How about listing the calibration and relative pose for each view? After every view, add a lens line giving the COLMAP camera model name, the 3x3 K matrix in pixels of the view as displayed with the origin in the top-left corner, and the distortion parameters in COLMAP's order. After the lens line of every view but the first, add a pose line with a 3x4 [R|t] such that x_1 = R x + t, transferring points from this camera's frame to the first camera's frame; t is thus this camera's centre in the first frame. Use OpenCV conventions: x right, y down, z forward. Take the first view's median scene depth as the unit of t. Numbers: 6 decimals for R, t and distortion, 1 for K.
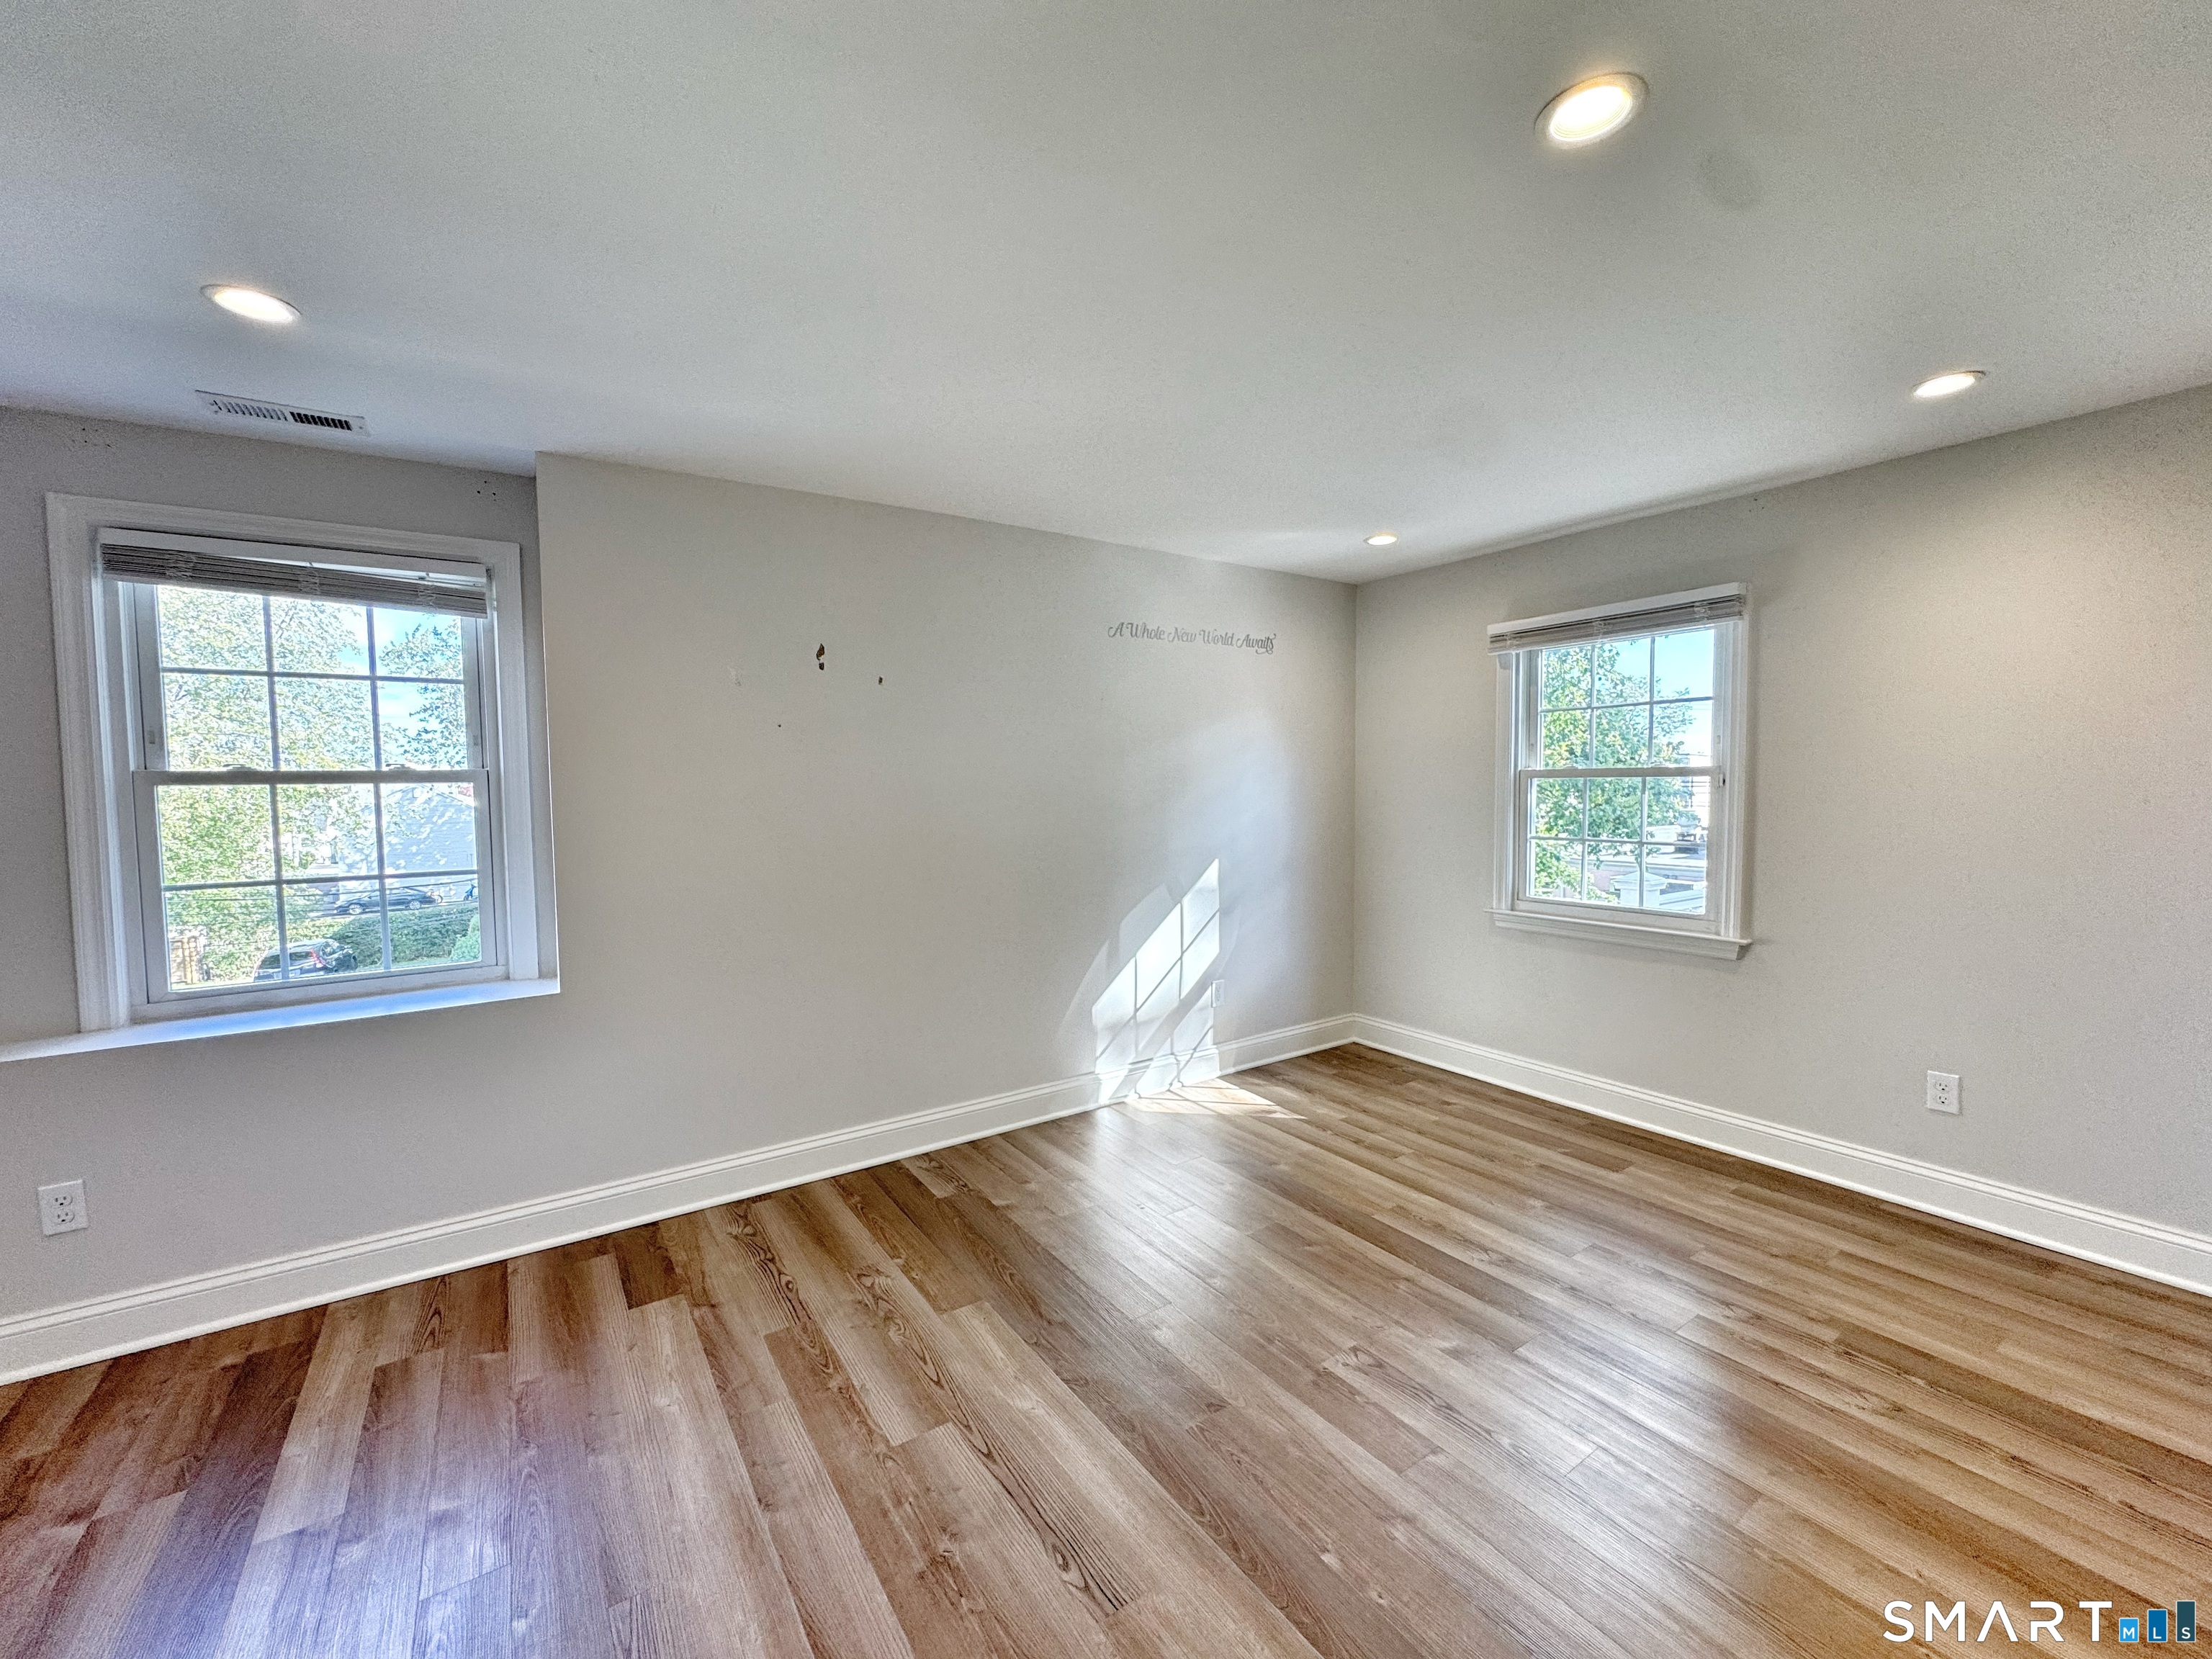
lens RADIAL K [[895.3, 0, 1106.0], [0, 895.3, 829.5], [0, 0, 1]] dist [-0.002039, 0.000759]
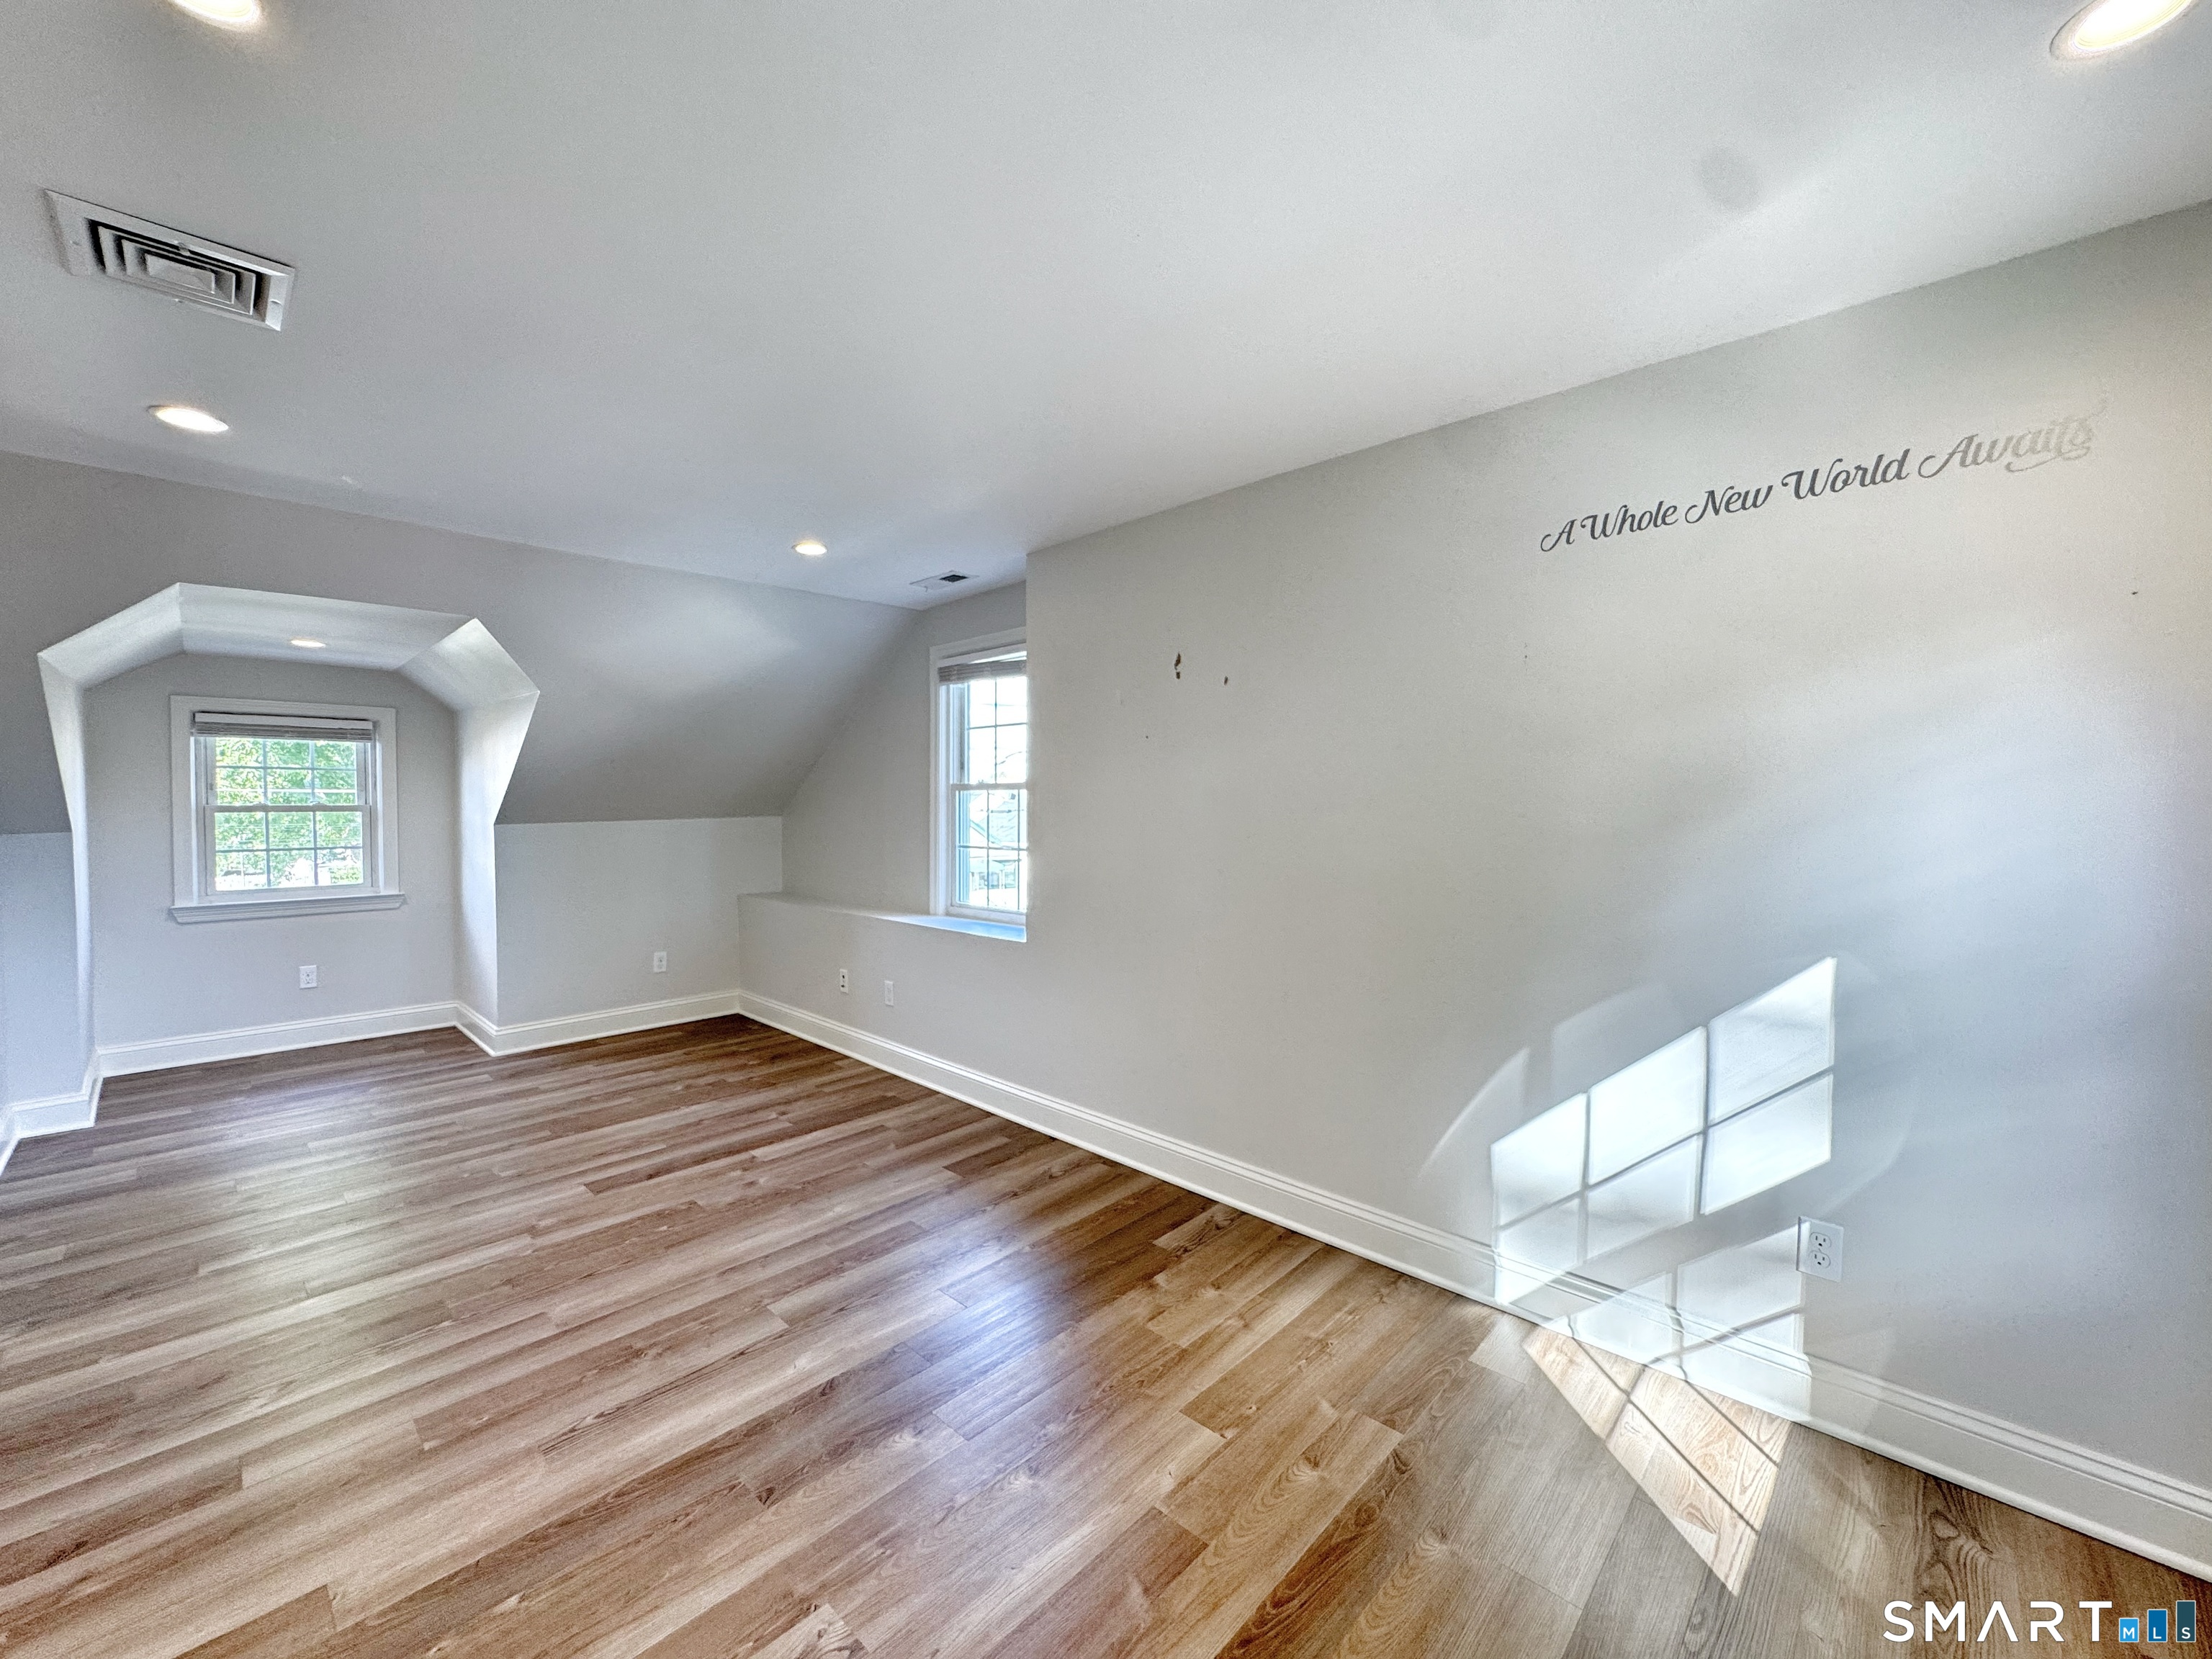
lens RADIAL K [[895.3, 0, 1106.0], [0, 895.3, 829.5], [0, 0, 1]] dist [-0.002039, 0.000759]
pose [[0.204801, 0.042063, -0.977899, 0.691011], [-0.056120, 0.997937, 0.031172, -0.037028], [0.977193, 0.048495, 0.206739, 0.750859]]
